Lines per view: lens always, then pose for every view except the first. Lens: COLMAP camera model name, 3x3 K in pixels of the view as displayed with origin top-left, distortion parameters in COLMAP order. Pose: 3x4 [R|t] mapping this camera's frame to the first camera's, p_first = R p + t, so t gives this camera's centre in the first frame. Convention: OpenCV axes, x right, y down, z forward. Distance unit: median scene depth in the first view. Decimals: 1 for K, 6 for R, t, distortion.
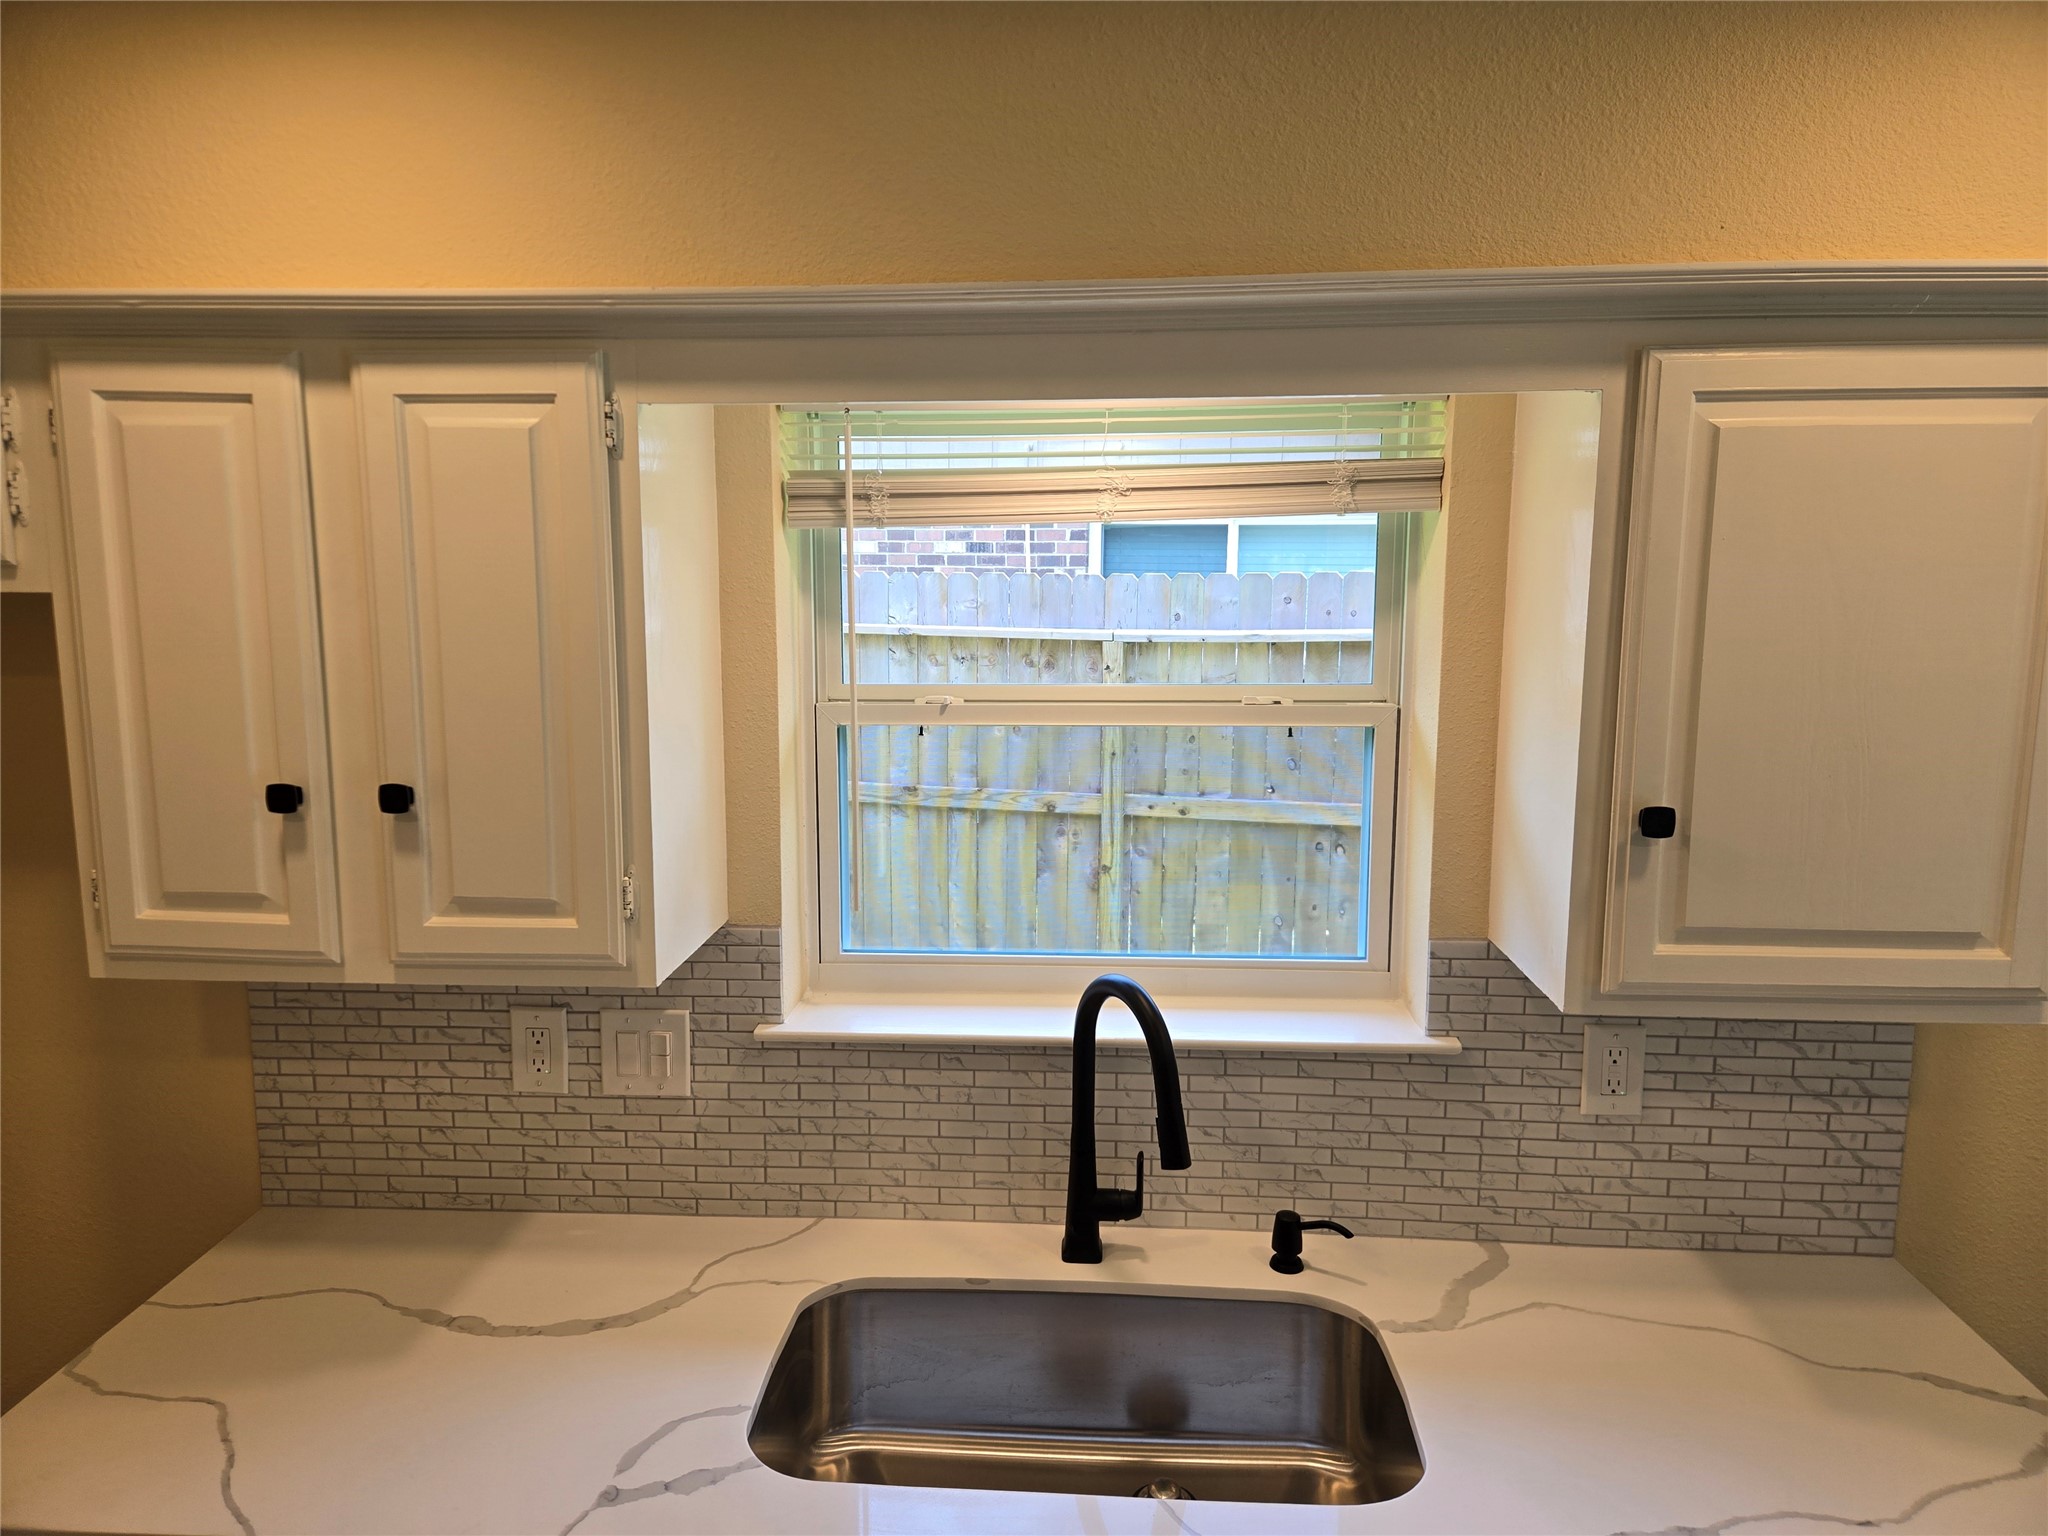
lens RADIAL K [[1378.7, 0, 982.4], [0, 1378.7, 766.4], [0, 0, 1]] dist [0.071019, -0.064410]
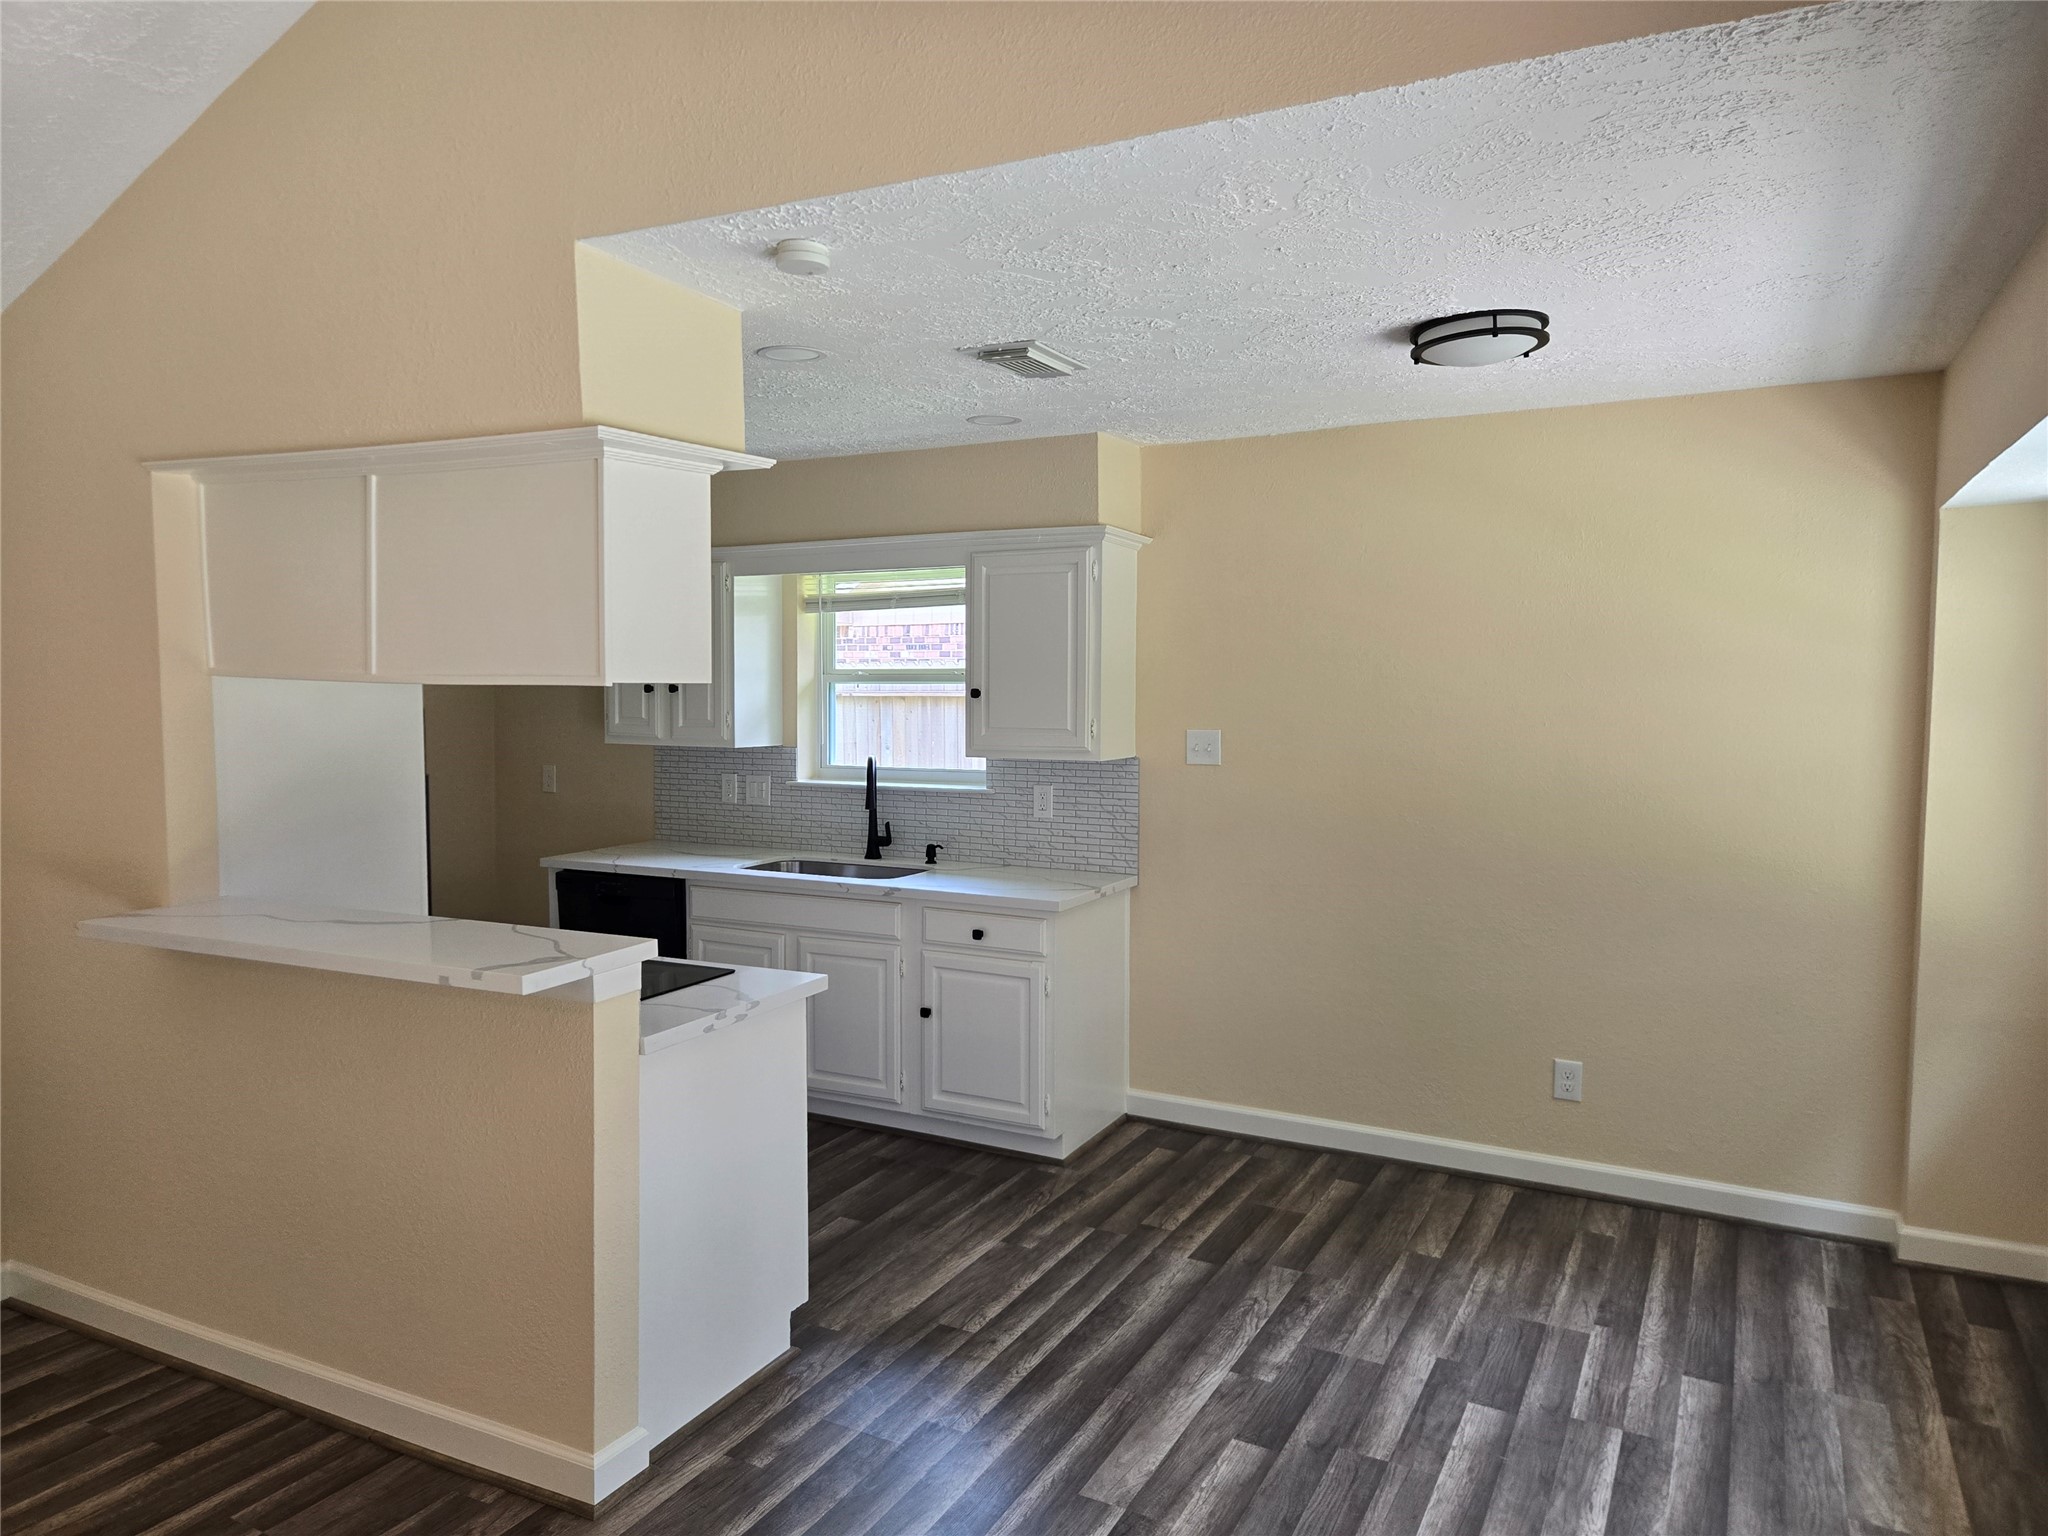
lens RADIAL K [[1378.3, 0, 1024.0], [0, 1378.3, 768.0], [0, 0, 1]] dist [-0.007038, -0.005019]
pose [[0.903675, 0.026681, -0.427387, 1.544094], [-0.067947, 0.994347, -0.081594, 0.368687], [0.422794, 0.102774, 0.900379, -1.449774]]
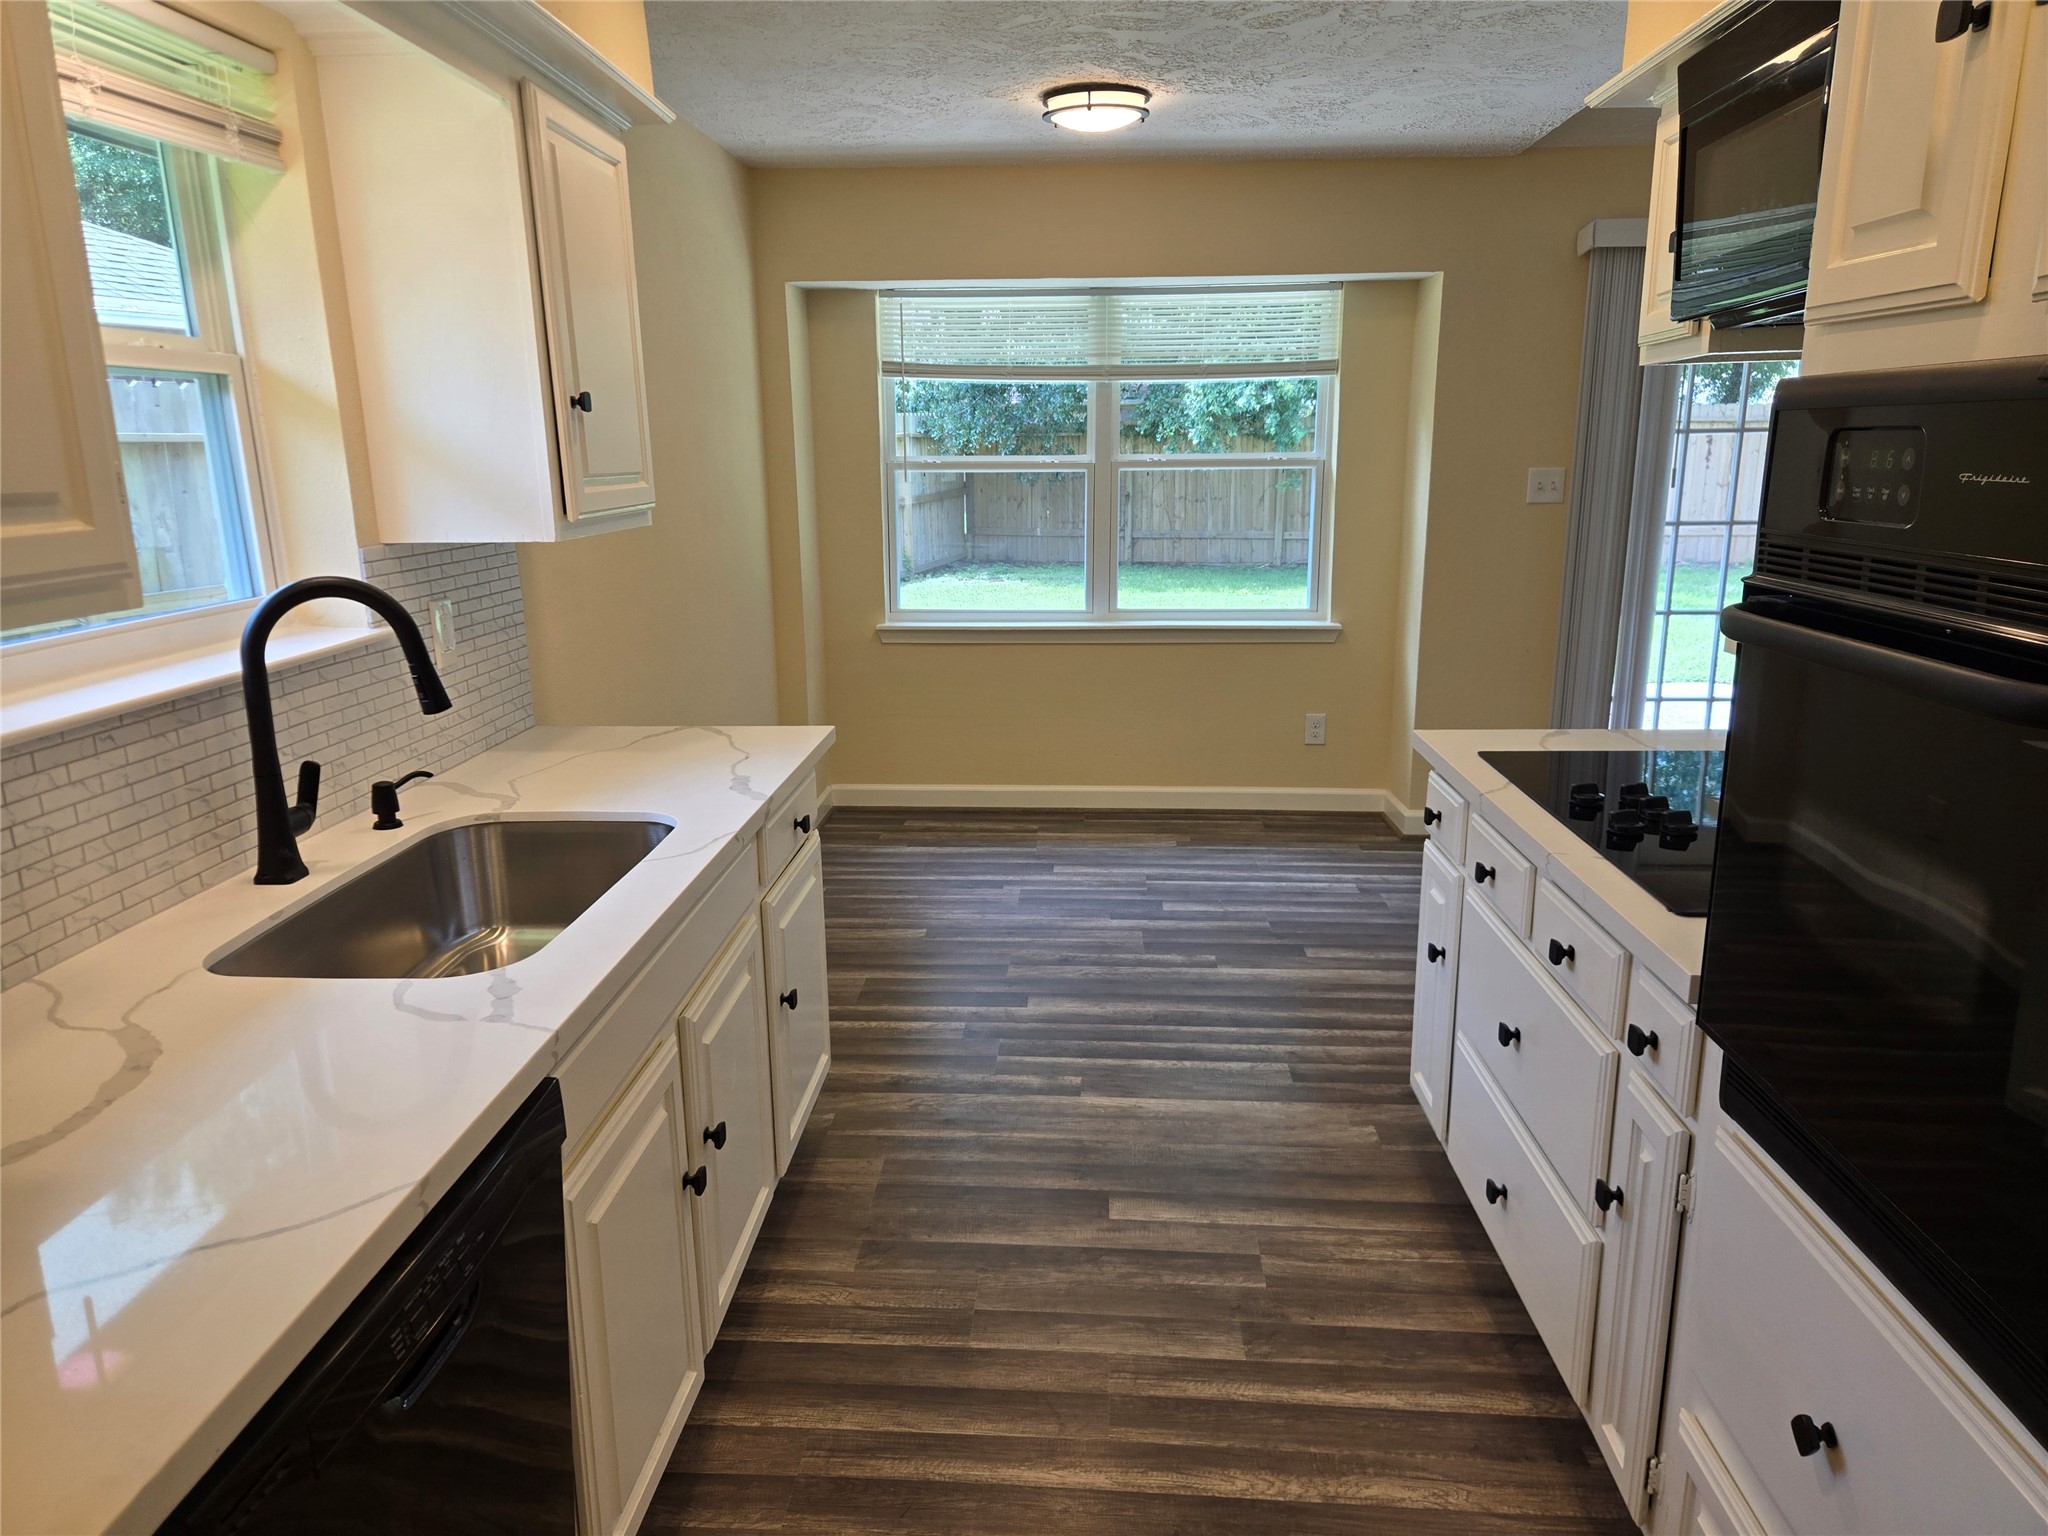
lens RADIAL K [[1378.7, 0, 982.4], [0, 1378.7, 766.4], [0, 0, 1]] dist [0.071019, -0.064410]
pose [[0.010904, -0.224715, 0.974363, -0.891876], [0.166954, 0.961152, 0.219800, 0.127782], [-0.985904, 0.160277, 0.047997, 0.420640]]
